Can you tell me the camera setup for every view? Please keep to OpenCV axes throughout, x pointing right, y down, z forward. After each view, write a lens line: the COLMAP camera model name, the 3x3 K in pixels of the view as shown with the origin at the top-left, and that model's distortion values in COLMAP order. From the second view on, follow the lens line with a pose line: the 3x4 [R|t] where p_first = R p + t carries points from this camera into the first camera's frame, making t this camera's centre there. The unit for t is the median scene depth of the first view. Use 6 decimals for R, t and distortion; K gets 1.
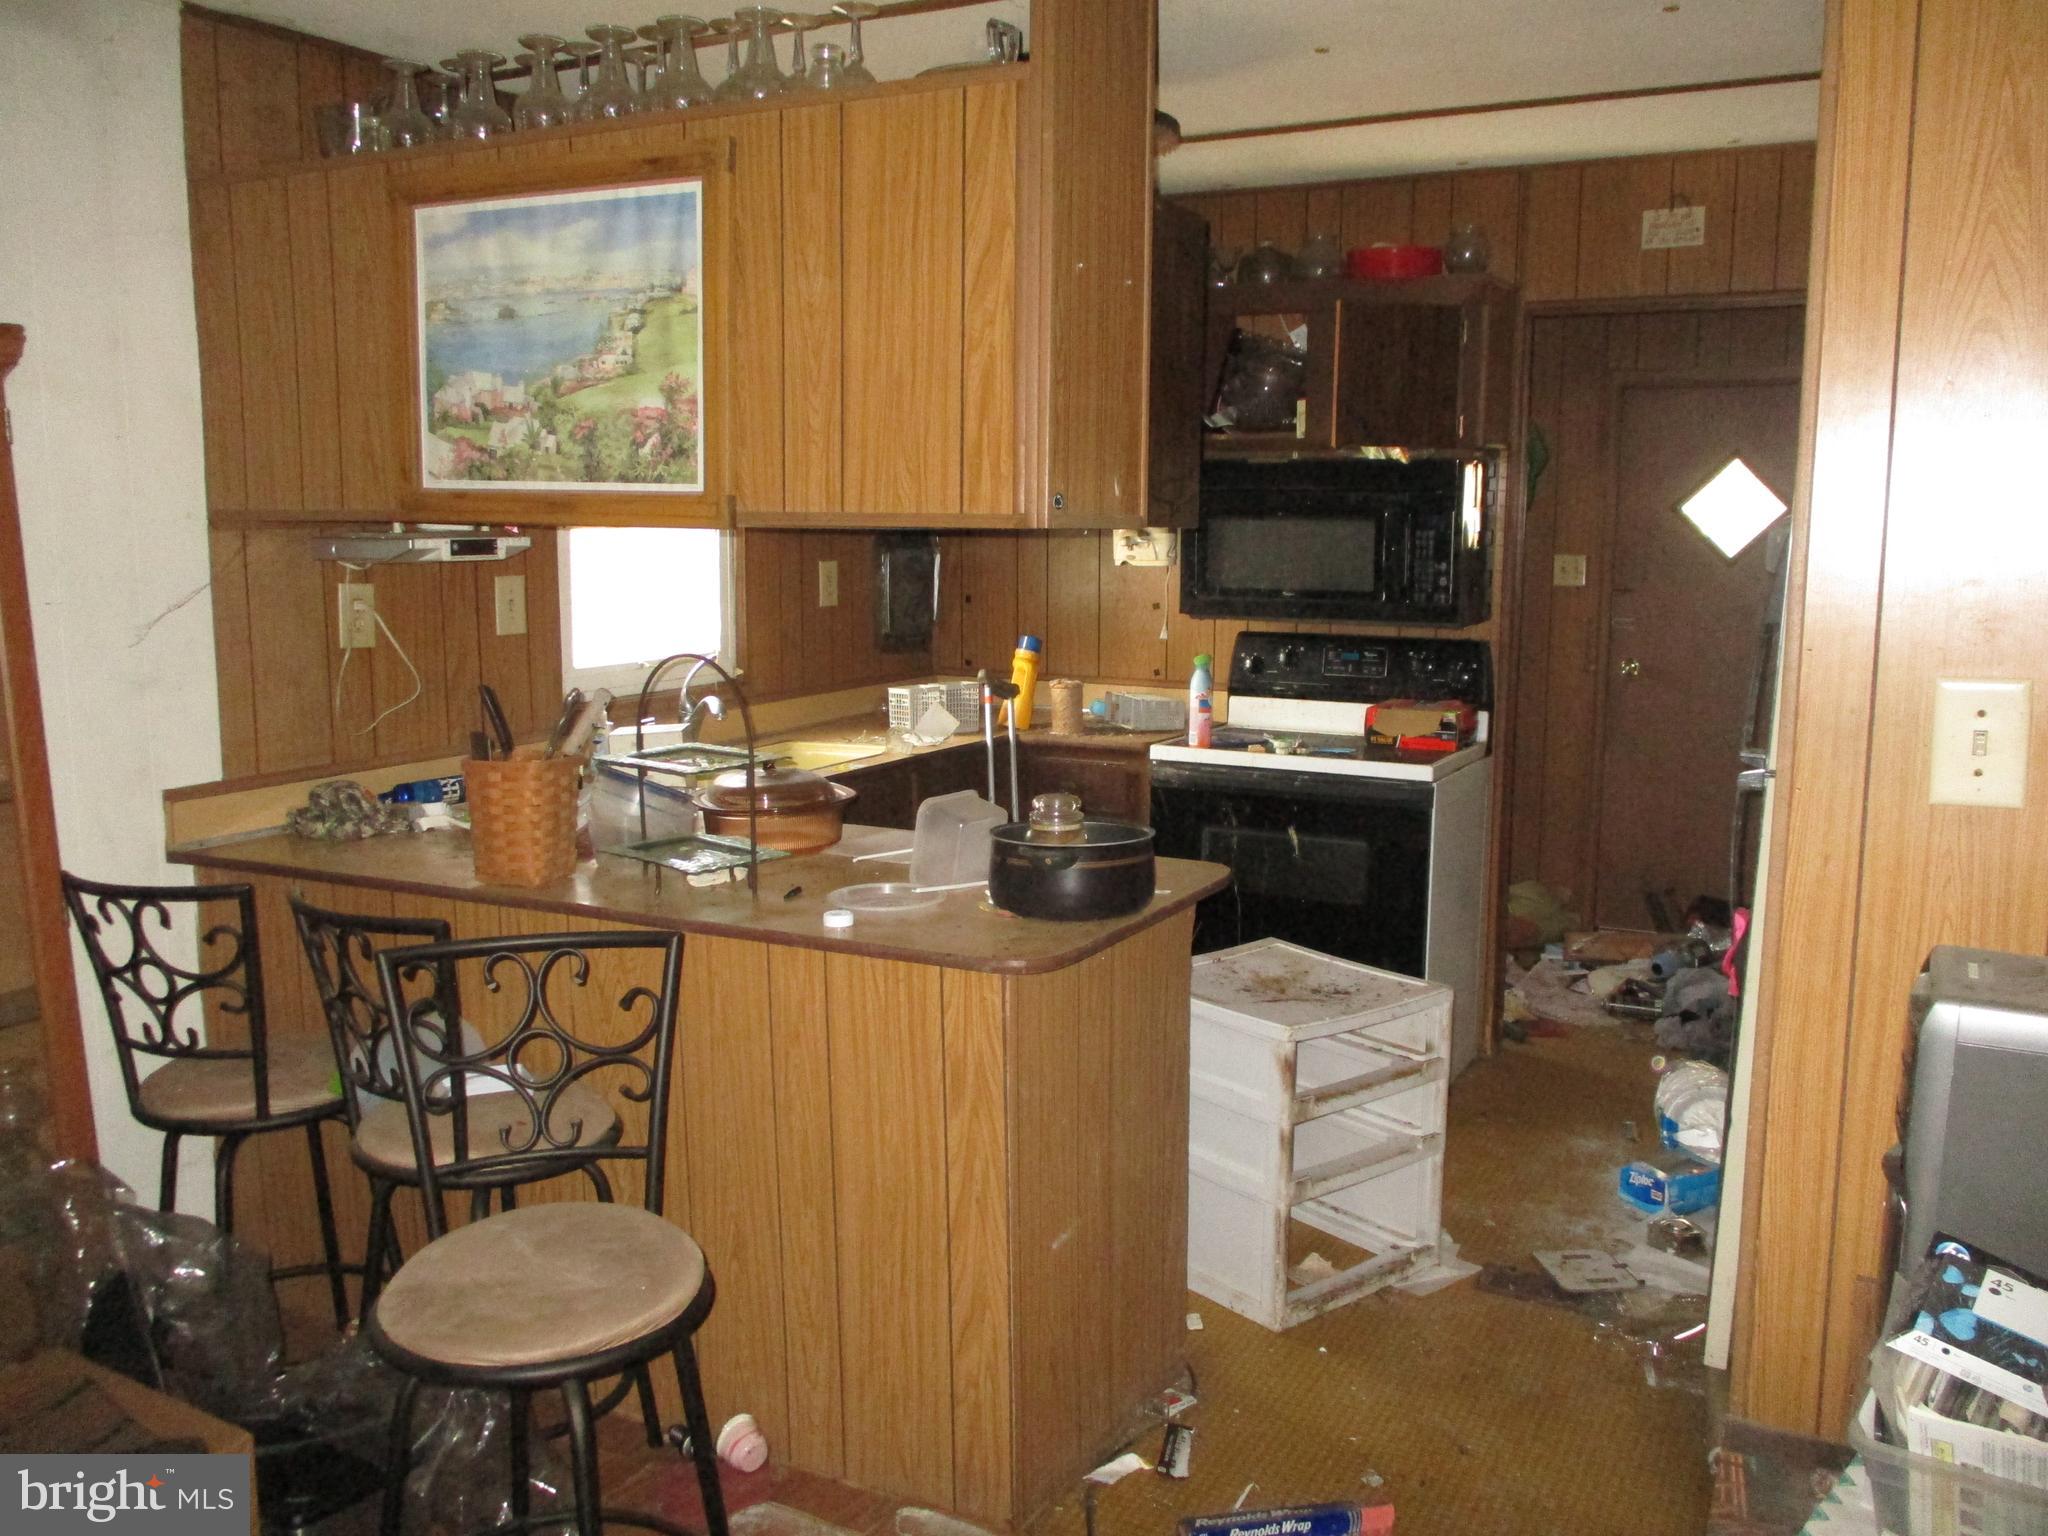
lens RADIAL K [[1681.4, 0, 1027.5], [0, 1681.4, 761.7], [0, 0, 1]] dist [-0.039823, 0.006522]
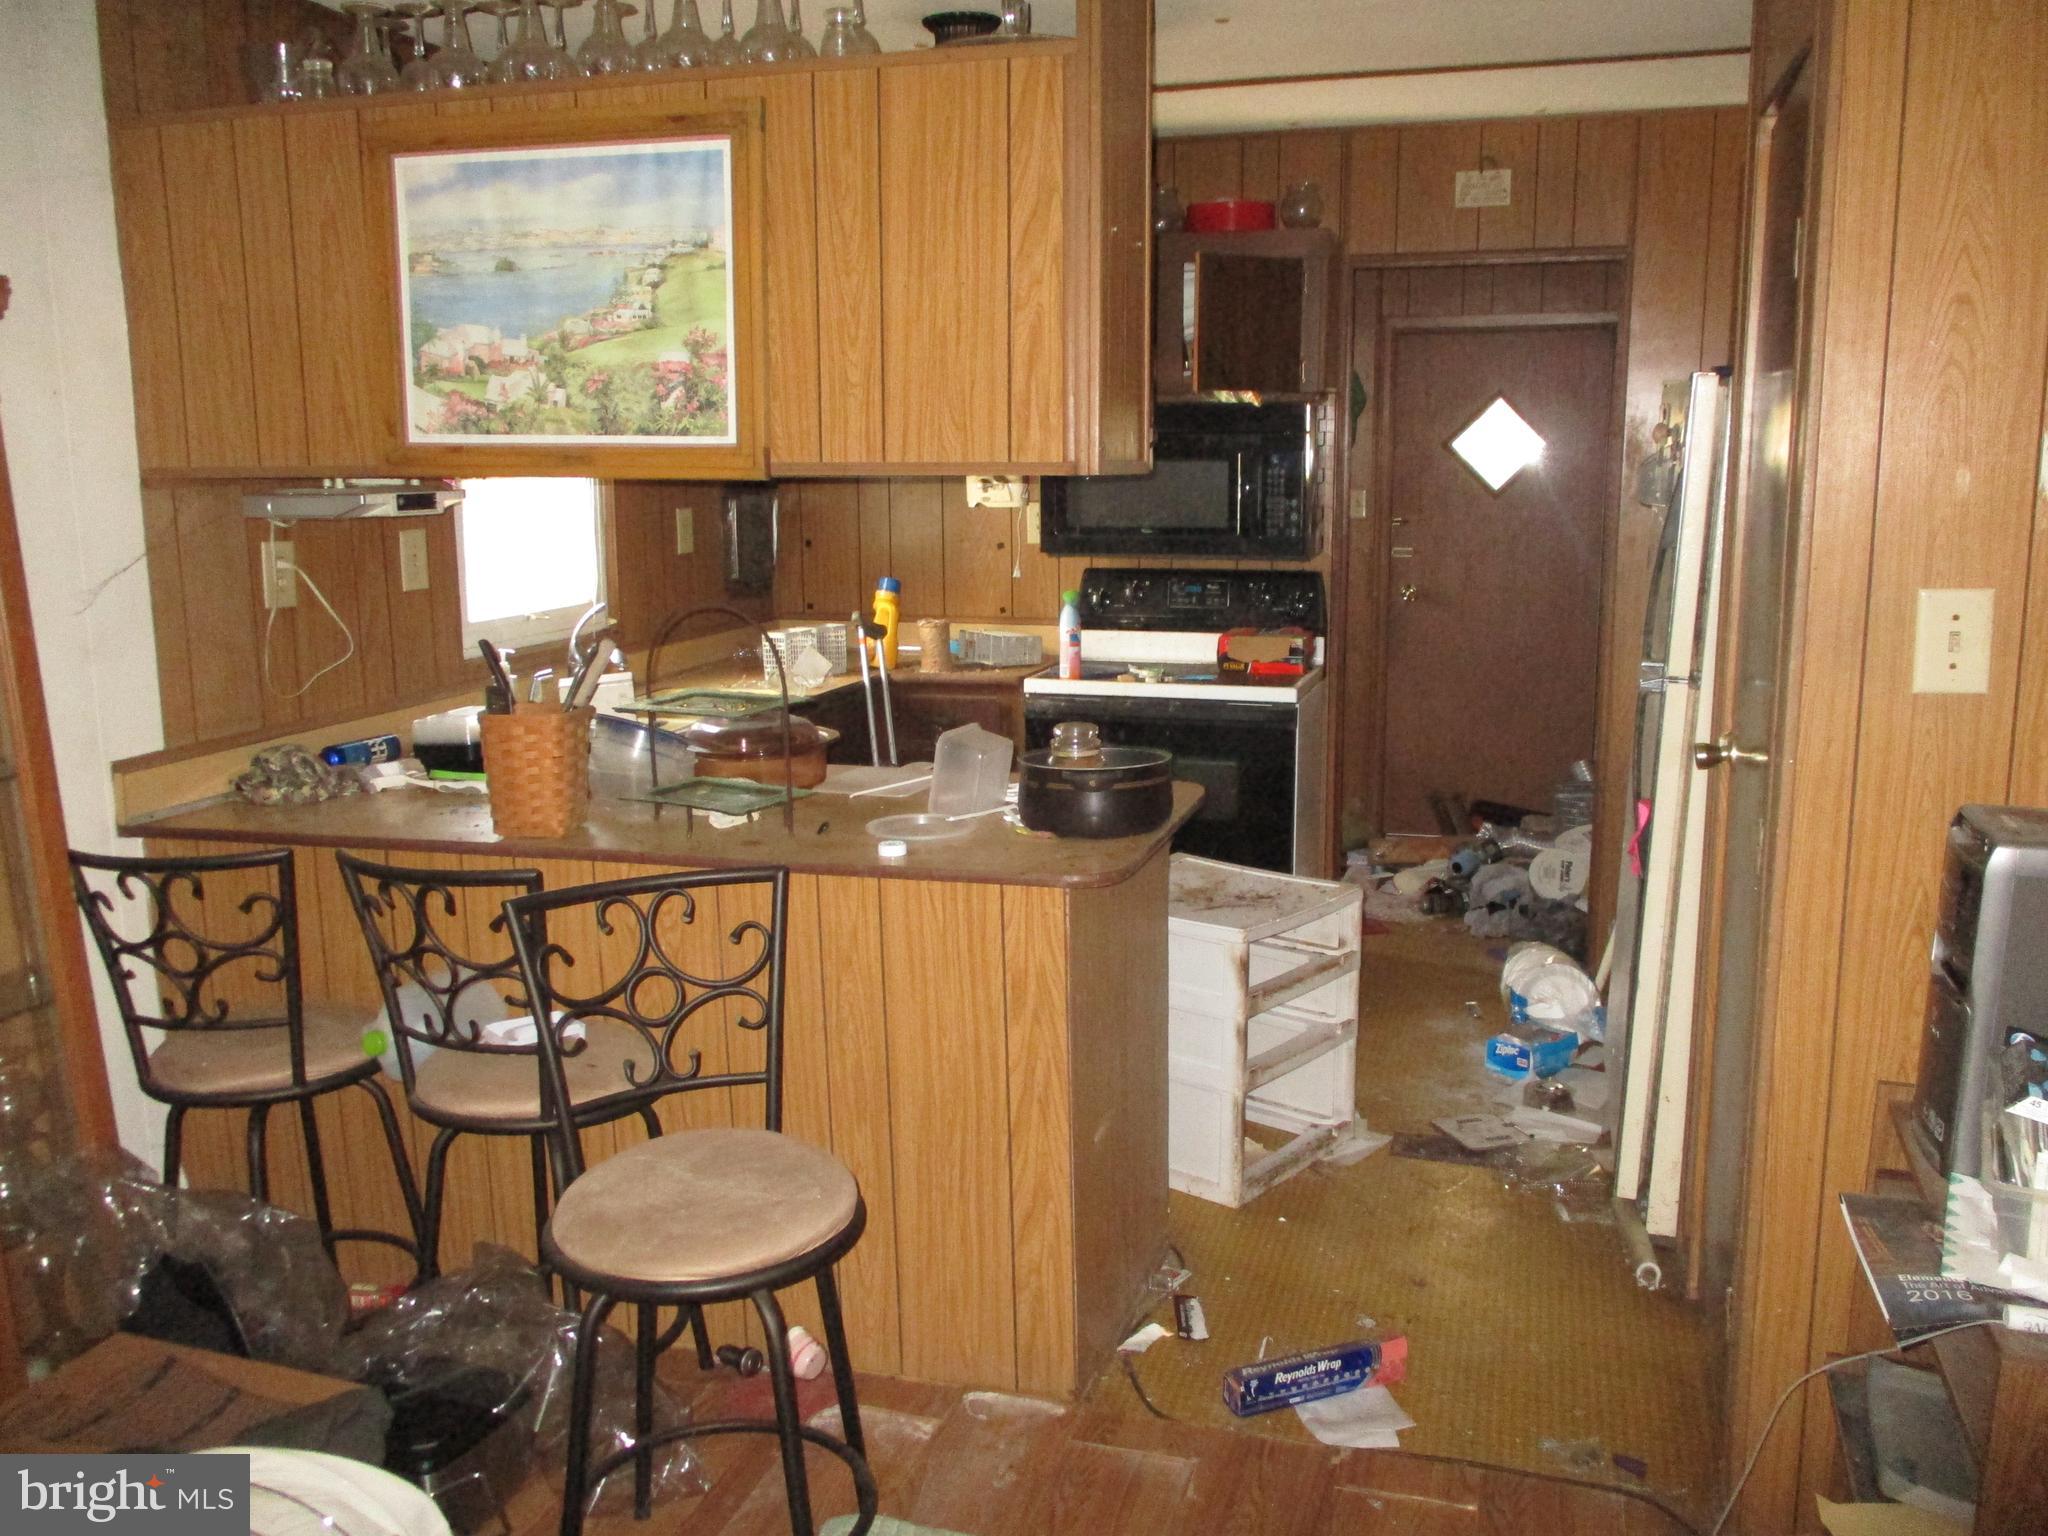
lens RADIAL K [[1681.4, 0, 1027.5], [0, 1681.4, 761.7], [0, 0, 1]] dist [-0.039823, 0.006522]
pose [[0.980879, -0.046914, 0.188879, -0.199855], [0.040231, 0.998426, 0.039067, 0.000910], [-0.190414, -0.030721, 0.981223, -0.045998]]
